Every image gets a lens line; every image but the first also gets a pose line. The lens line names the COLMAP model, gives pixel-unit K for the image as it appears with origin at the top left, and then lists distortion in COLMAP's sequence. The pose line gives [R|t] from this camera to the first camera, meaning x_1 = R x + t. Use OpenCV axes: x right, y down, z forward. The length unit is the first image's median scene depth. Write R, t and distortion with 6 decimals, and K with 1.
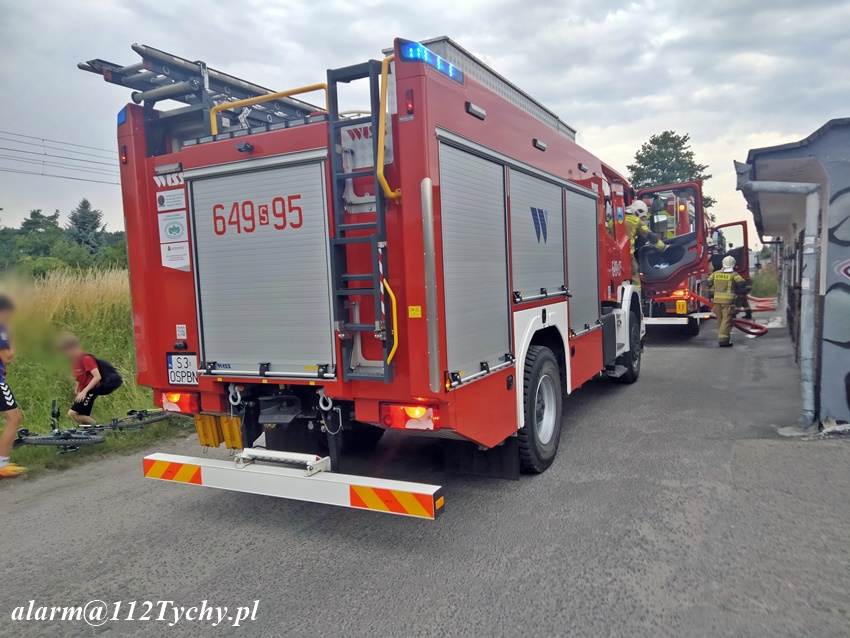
lens RADIAL K [[641.5, 0, 425.7], [0, 641.5, 323.2], [0, 0, 1]] dist [-0.004529, -0.000745]
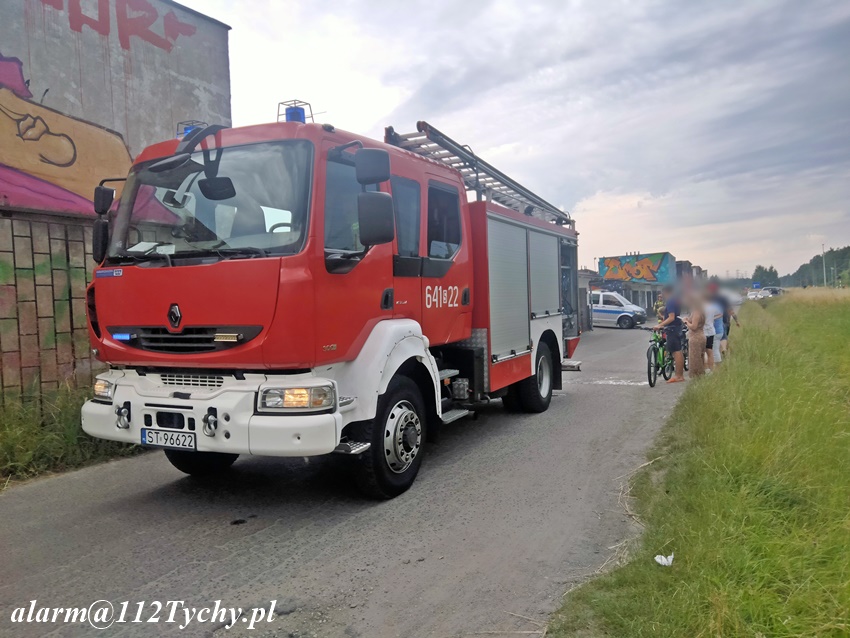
lens RADIAL K [[641.5, 0, 424.2], [0, 641.5, 313.5], [0, 0, 1]] dist [-0.004529, -0.000745]
pose [[0.999206, 0.030819, -0.025250, -0.085087], [-0.031659, 0.998934, -0.033582, 0.021285], [0.024188, 0.034355, 0.999117, -0.588024]]
